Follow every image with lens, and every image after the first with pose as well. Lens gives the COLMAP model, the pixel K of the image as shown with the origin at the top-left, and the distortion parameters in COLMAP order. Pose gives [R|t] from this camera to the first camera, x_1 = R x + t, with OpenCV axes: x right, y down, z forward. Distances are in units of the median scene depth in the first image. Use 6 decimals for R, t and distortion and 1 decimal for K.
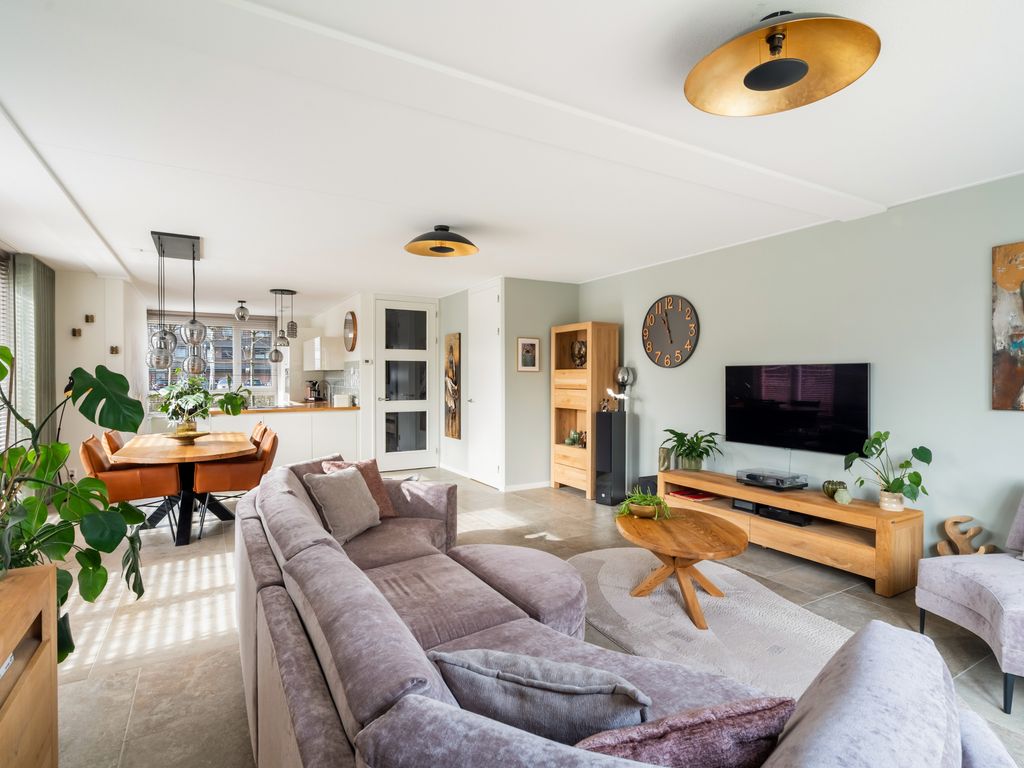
lens RADIAL K [[536.4, 0, 512.0], [0, 536.4, 384.0], [0, 0, 1]] dist [-0.000571, -0.000142]
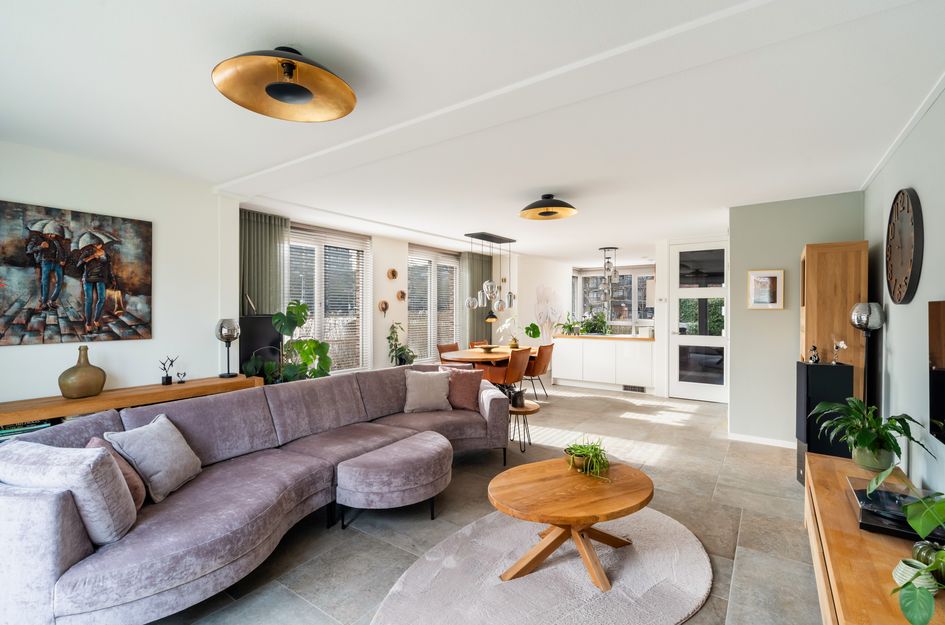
lens RADIAL K [[432.8, 0, 475.8], [0, 432.8, 312.9], [0, 0, 1]] dist [-0.008725, -0.000372]
pose [[0.429346, 0.008392, -0.903101, 0.469819], [-0.013629, 0.999903, 0.002813, -0.012824], [0.903037, 0.011101, 0.429419, 0.278203]]
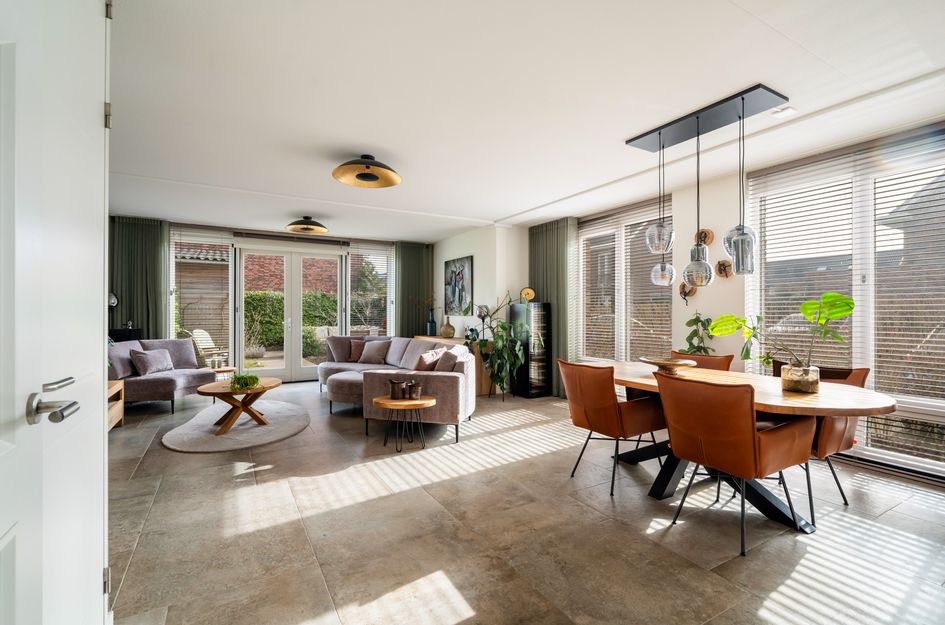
lens RADIAL K [[432.8, 0, 475.8], [0, 432.8, 312.9], [0, 0, 1]] dist [-0.008725, -0.000372]
pose [[-0.999989, -0.001269, -0.004457, -0.232188], [-0.001329, 0.999907, 0.013550, 0.007286], [0.004440, 0.013556, -0.999898, 1.249986]]
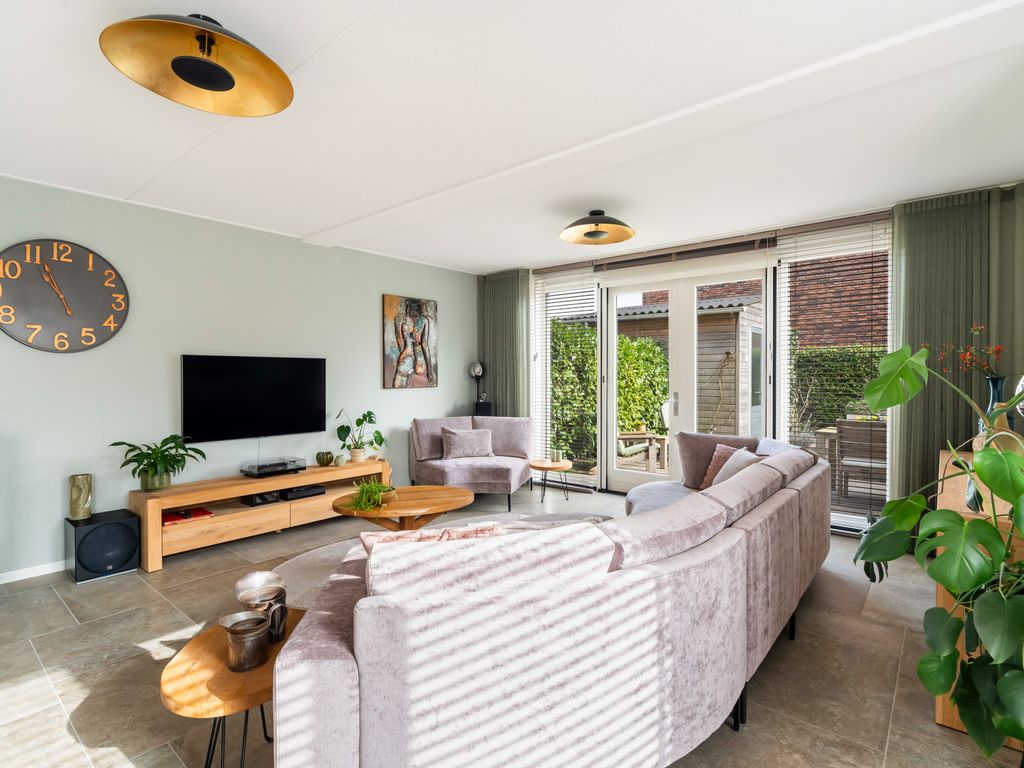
lens RADIAL K [[518.5, 0, 512.0], [0, 518.5, 384.0], [0, 0, 1]] dist [-0.000944, 0.000074]
pose [[-0.343181, -0.015045, 0.939149, -0.418090], [0.014010, 0.999678, 0.021134, 0.002062], [-0.939165, 0.020410, -0.342860, 0.607938]]
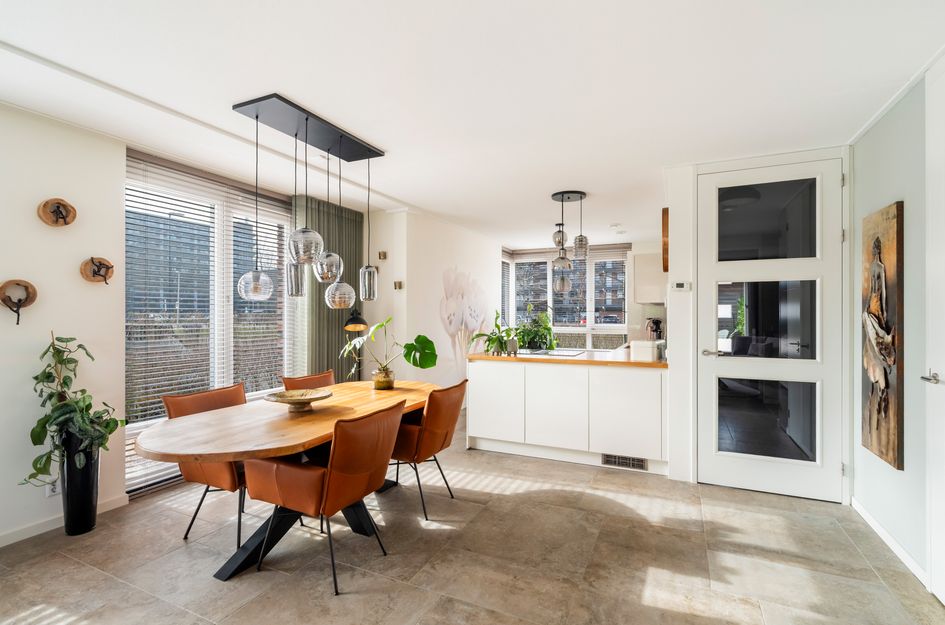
lens RADIAL K [[432.8, 0, 475.8], [0, 432.8, 312.9], [0, 0, 1]] dist [-0.008725, -0.000372]
pose [[0.572489, -0.001436, -0.819911, -0.019709], [-0.010994, 0.999895, -0.009428, -0.007222], [0.819839, 0.014411, 0.572413, 0.650776]]
